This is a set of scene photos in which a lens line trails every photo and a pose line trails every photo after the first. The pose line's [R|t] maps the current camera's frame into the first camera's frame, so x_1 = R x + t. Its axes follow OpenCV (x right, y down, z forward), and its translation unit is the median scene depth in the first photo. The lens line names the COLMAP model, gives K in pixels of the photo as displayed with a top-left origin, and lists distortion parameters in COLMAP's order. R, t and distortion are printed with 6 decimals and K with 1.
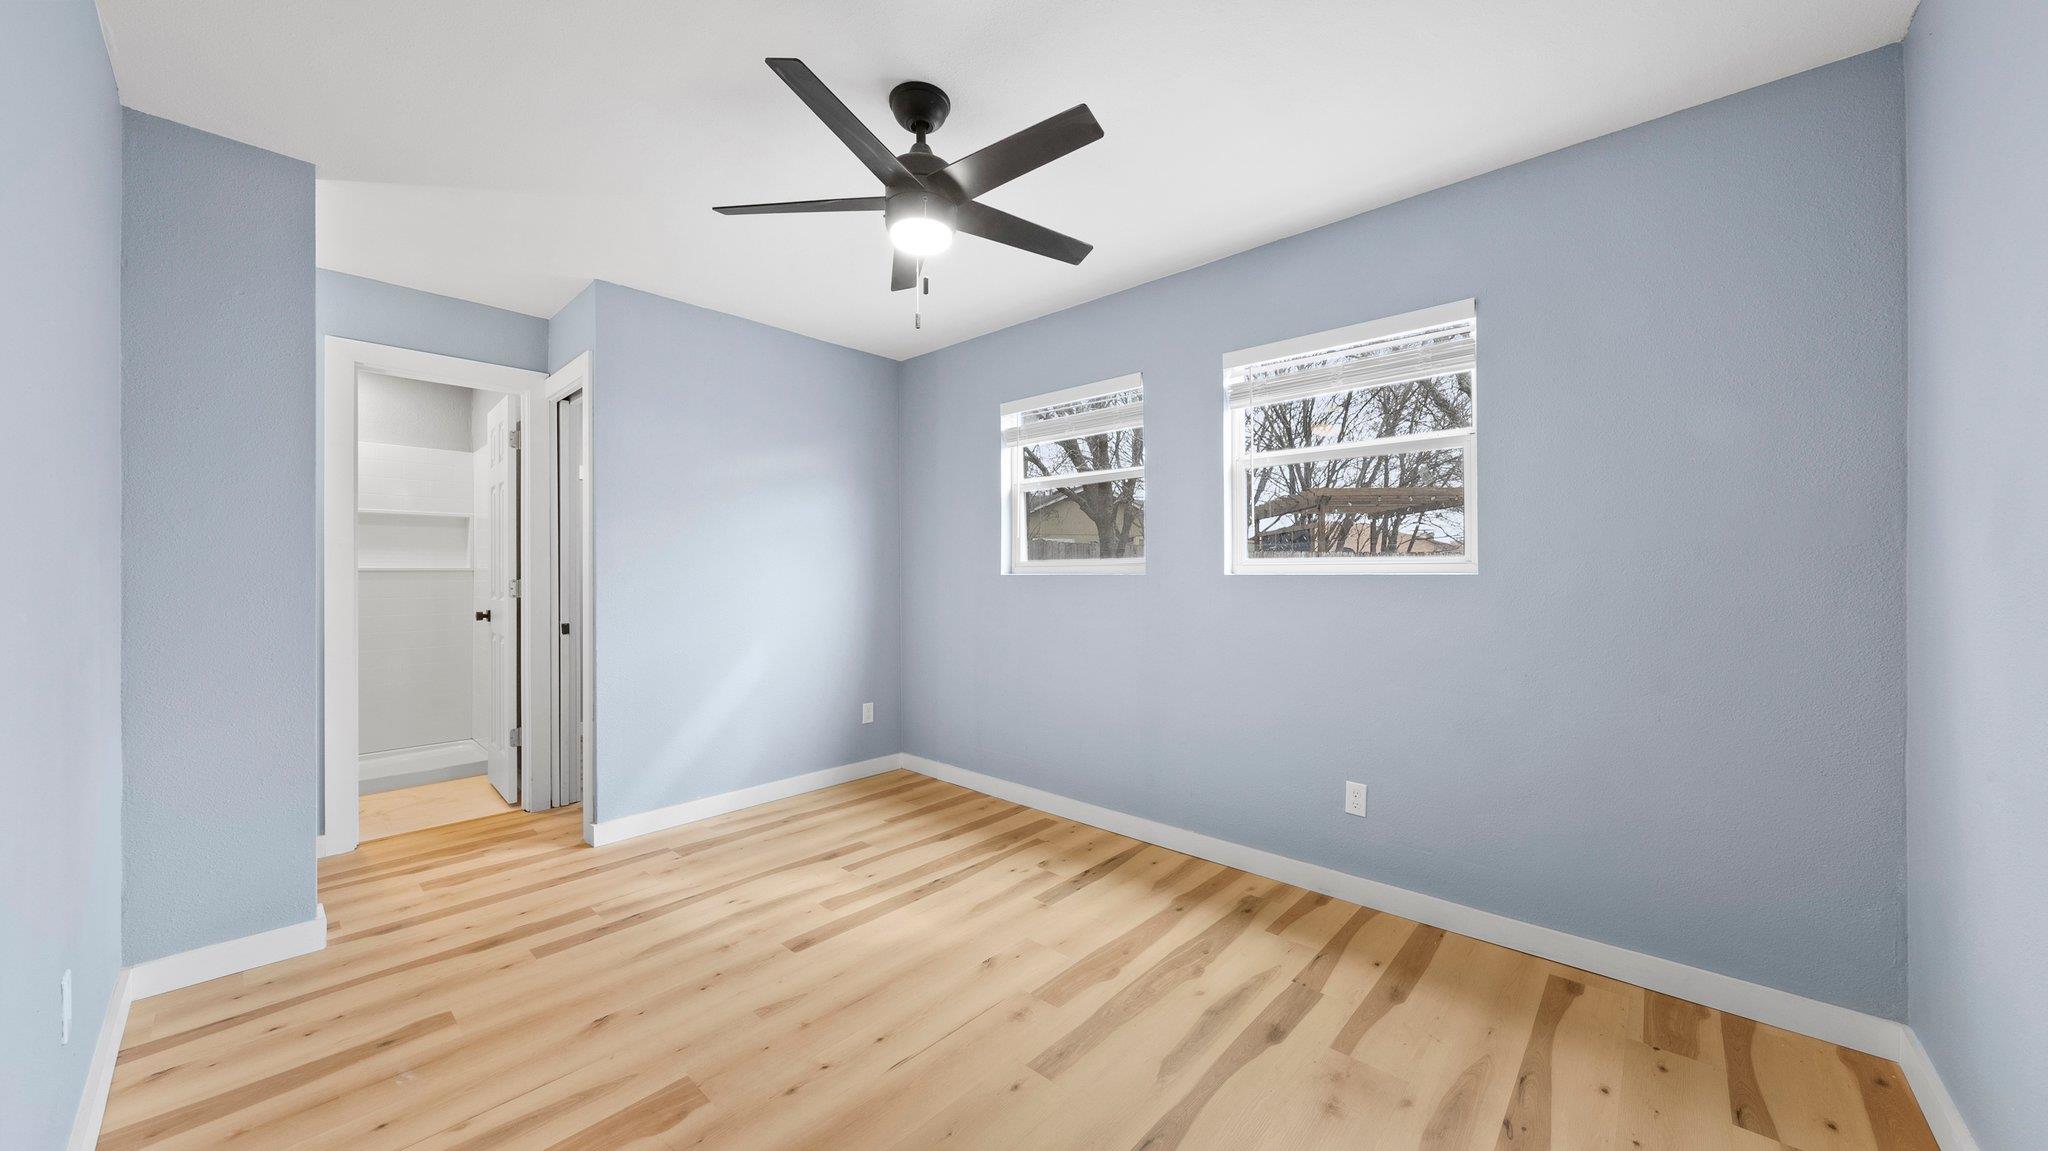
lens RADIAL K [[703.8, 0, 1026.7], [0, 703.8, 564.3], [0, 0, 1]] dist [-0.001086, -0.000031]
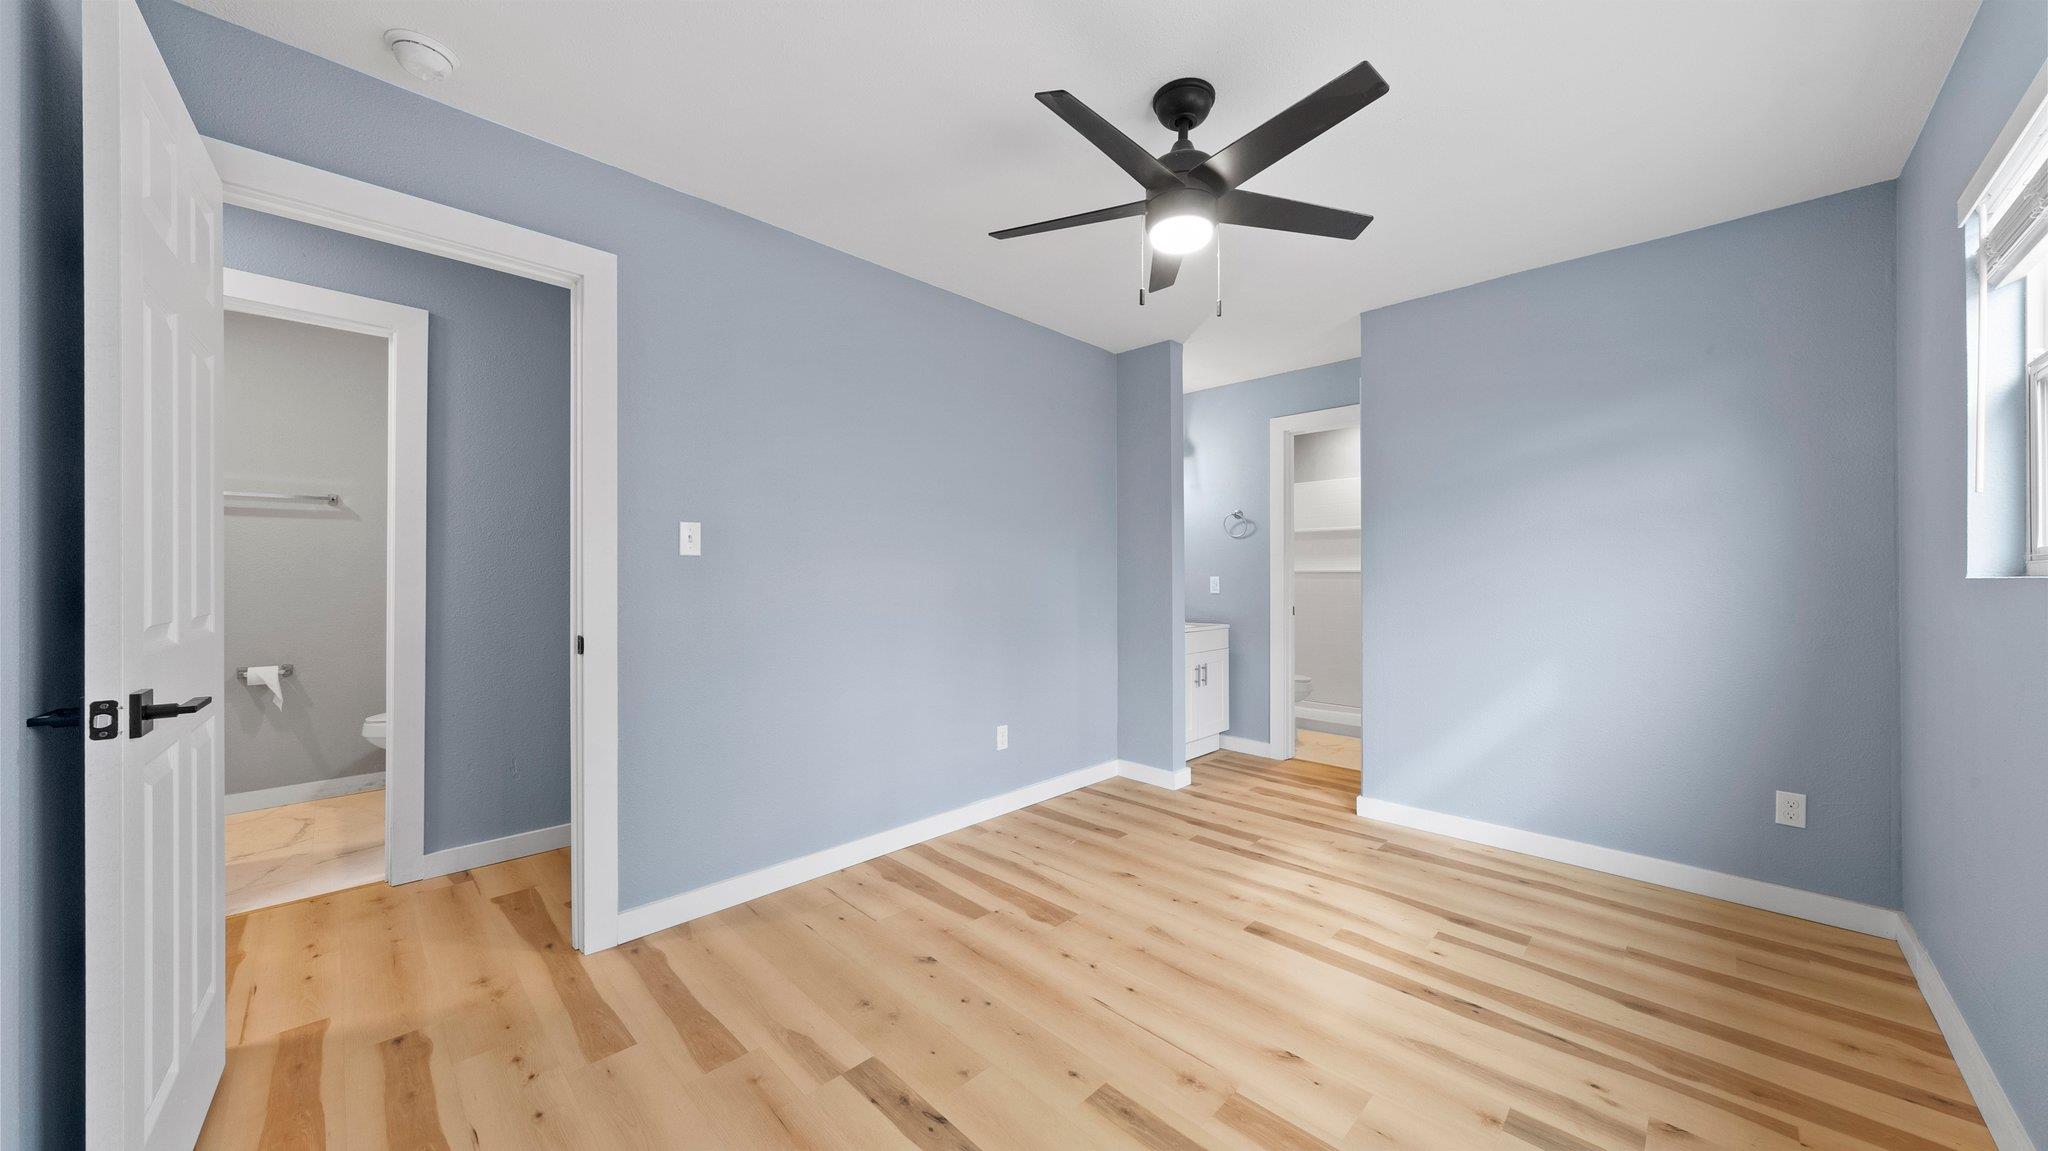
lens RADIAL K [[703.8, 0, 1037.6], [0, 703.8, 573.8], [0, 0, 1]] dist [-0.001086, -0.000031]
pose [[-0.035195, 0.000631, -0.999380, 0.556006], [0.010112, 0.999949, 0.000275, 0.006775], [0.999329, -0.010096, -0.035199, 0.544440]]
